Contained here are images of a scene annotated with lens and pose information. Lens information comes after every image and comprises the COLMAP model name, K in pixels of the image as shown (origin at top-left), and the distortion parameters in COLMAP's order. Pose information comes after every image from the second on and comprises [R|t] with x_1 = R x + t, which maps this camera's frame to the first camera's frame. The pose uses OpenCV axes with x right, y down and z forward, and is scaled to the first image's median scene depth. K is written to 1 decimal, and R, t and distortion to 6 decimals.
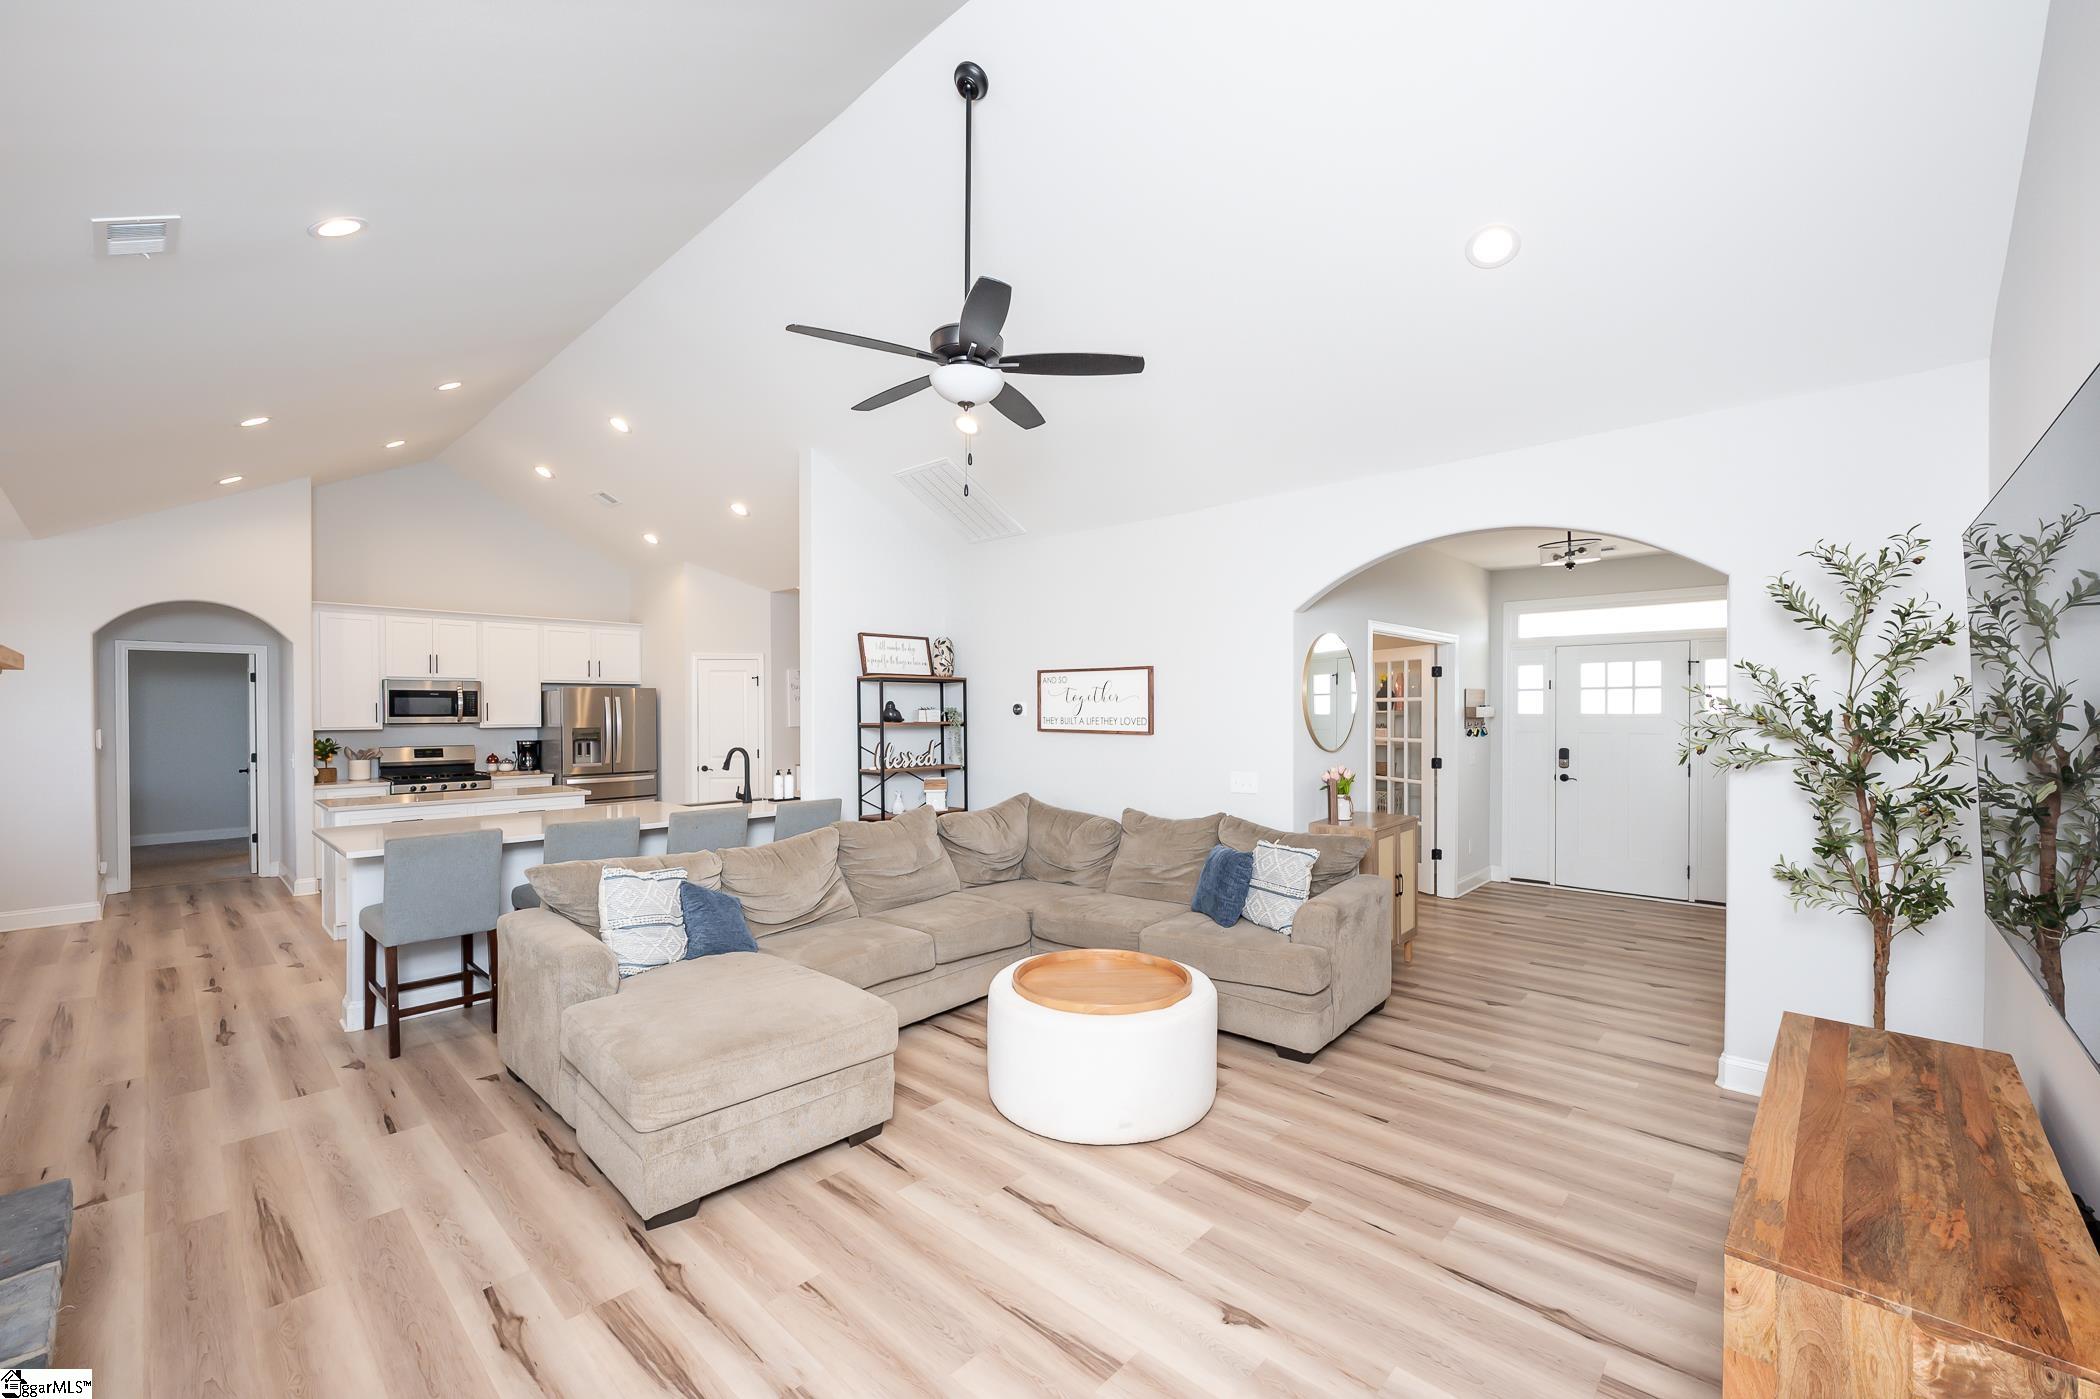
lens RADIAL K [[843.2, 0, 1048.1], [0, 843.2, 718.9], [0, 0, 1]] dist [0.000742, 0.000011]
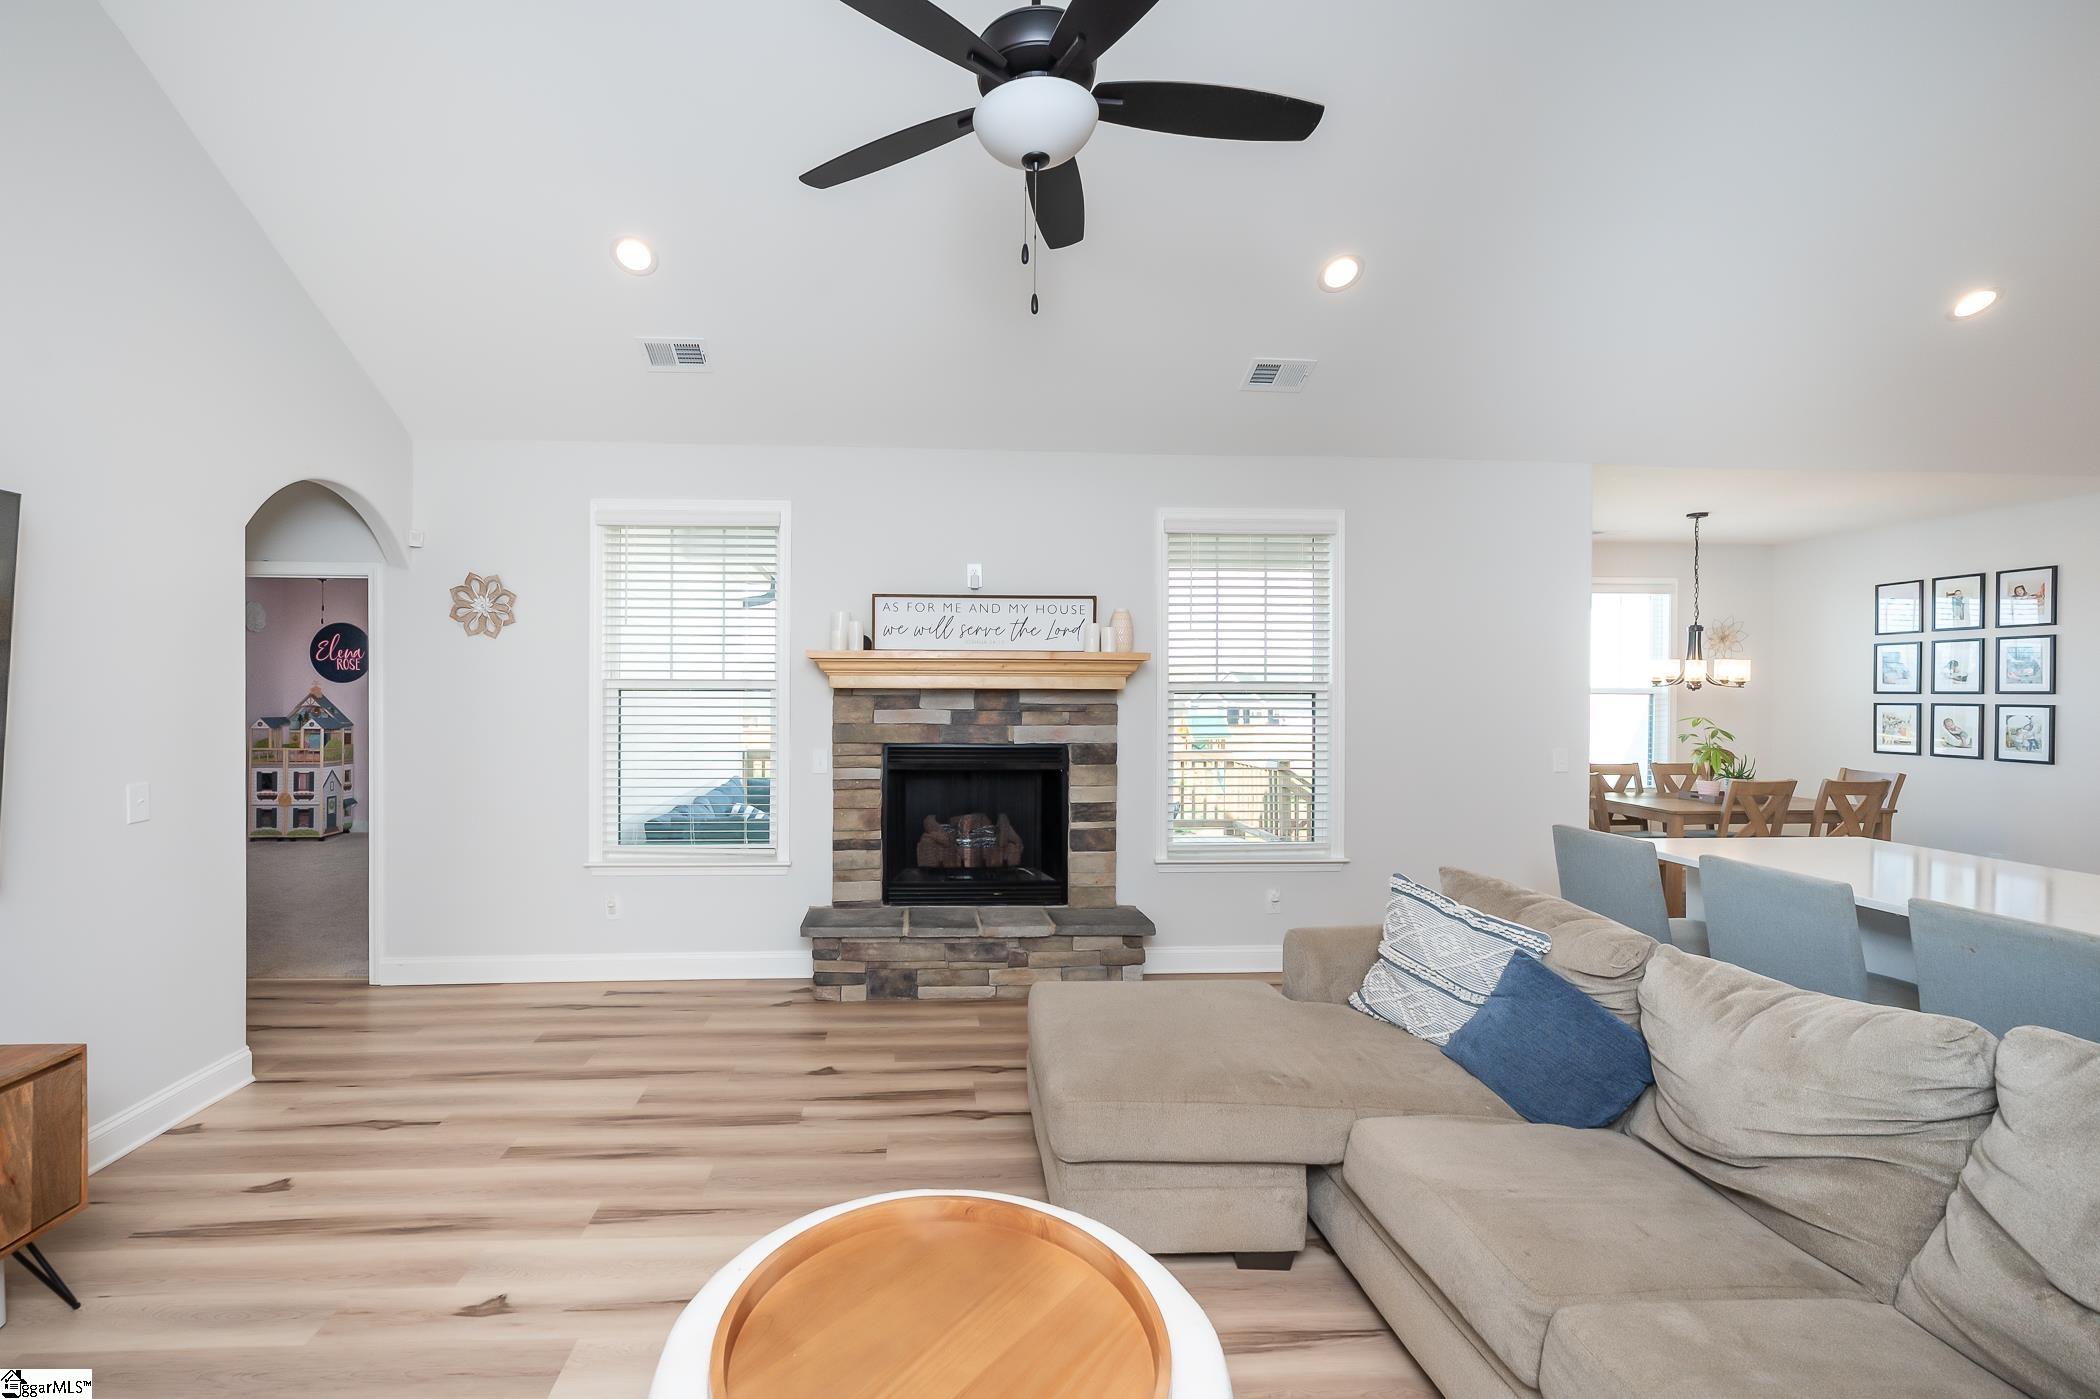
lens RADIAL K [[870.3, 0, 969.2], [0, 870.3, 697.0], [0, 0, 1]] dist [-0.001978, -0.000053]
pose [[-0.685732, 0.004035, -0.727843, 0.222844], [-0.014016, 0.999726, 0.018747, -0.001030], [0.727719, 0.023057, -0.685487, 0.809297]]
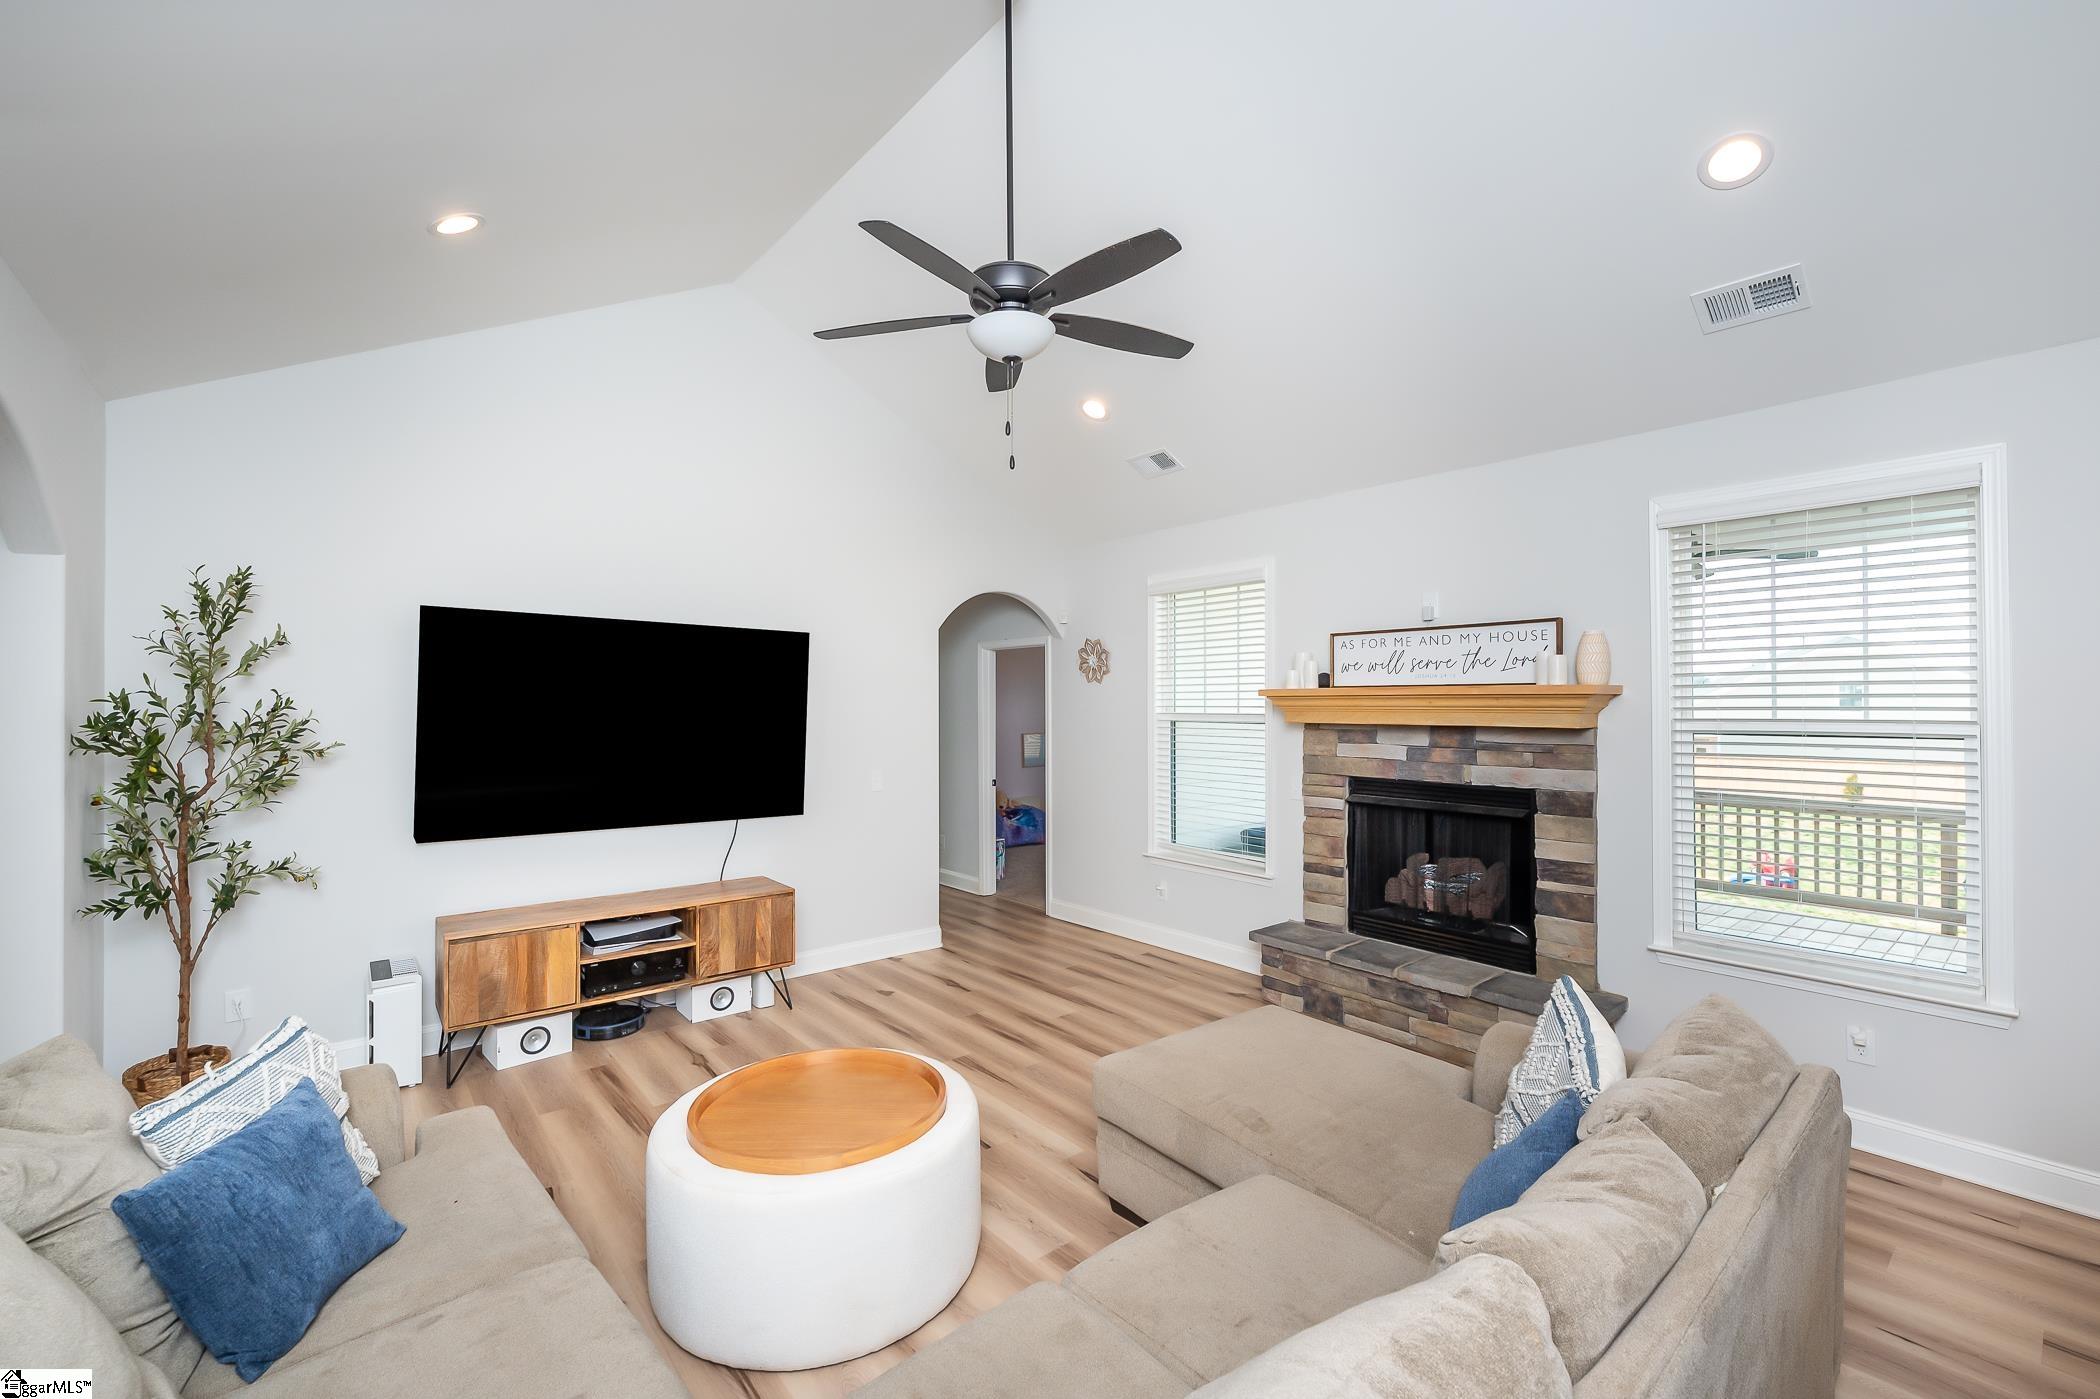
lens RADIAL K [[880.3, 0, 1063.0], [0, 880.3, 705.0], [0, 0, 1]] dist [0.001700, 0.000174]
pose [[-0.994214, 0.000049, 0.107419, -0.139174], [0.001613, 0.999894, 0.014473, -0.023372], [-0.107407, 0.014563, -0.994108, 1.079606]]
